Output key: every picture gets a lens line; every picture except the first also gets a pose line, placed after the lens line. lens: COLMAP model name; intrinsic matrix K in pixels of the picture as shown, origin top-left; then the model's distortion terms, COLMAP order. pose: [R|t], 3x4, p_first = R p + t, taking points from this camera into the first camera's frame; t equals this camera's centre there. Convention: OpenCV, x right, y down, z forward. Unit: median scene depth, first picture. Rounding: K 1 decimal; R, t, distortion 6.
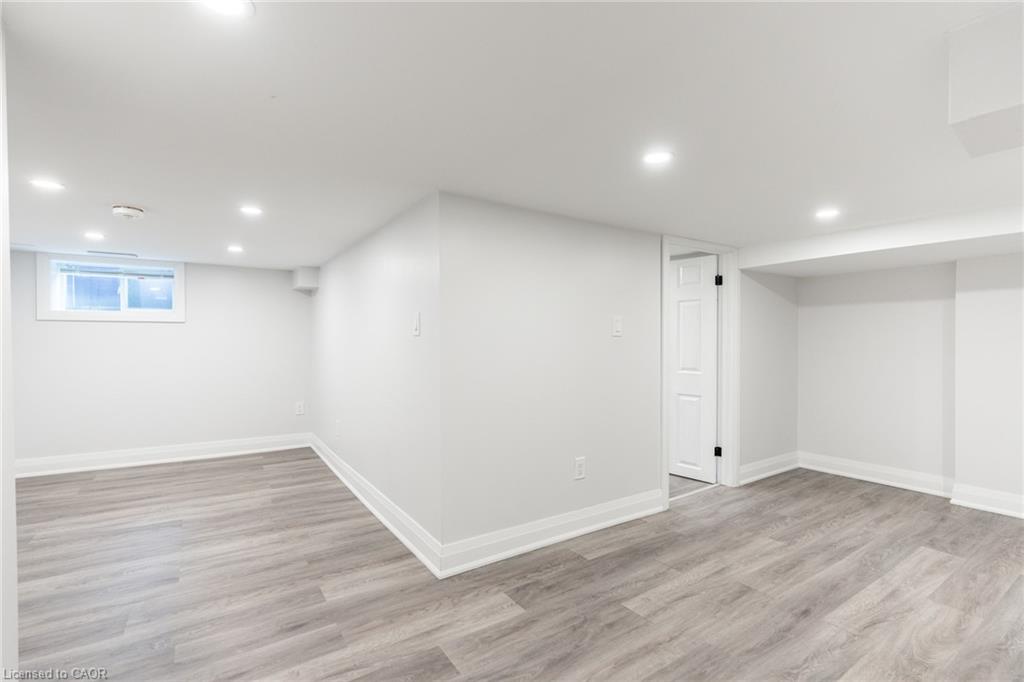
lens RADIAL K [[471.2, 0, 516.5], [0, 471.2, 345.4], [0, 0, 1]] dist [-0.013816, 0.003328]
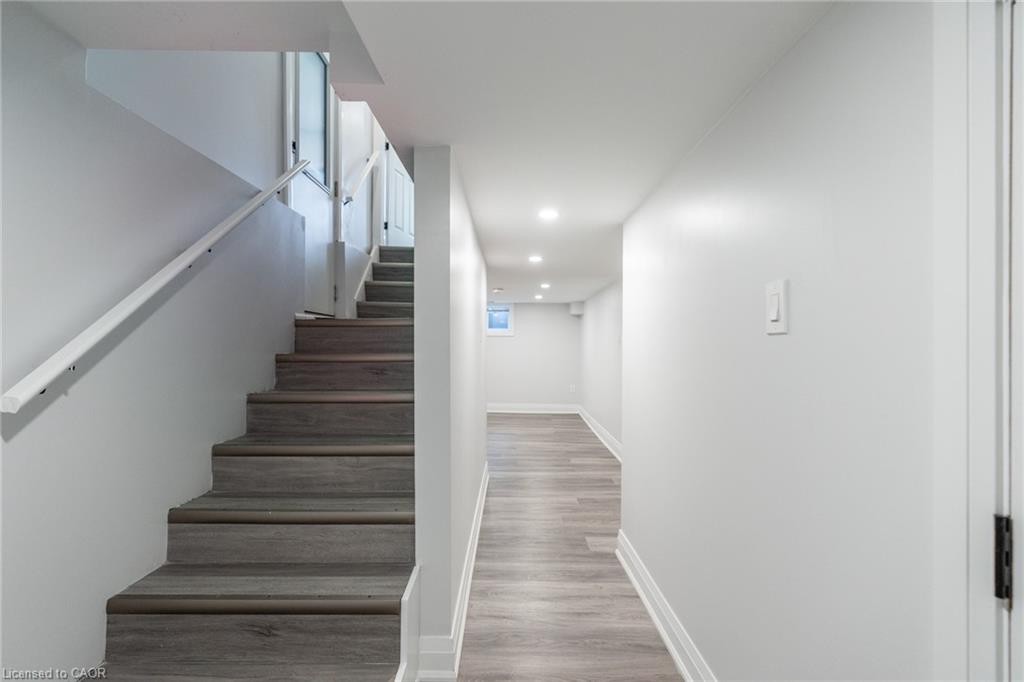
lens RADIAL K [[471.2, 0, 513.2], [0, 471.2, 343.5], [0, 0, 1]] dist [-0.013816, 0.003328]
pose [[0.828790, 0.002739, -0.559553, 0.298215], [-0.010071, 0.999899, -0.010023, -0.003483], [0.559469, 0.013943, 0.828734, -0.496793]]
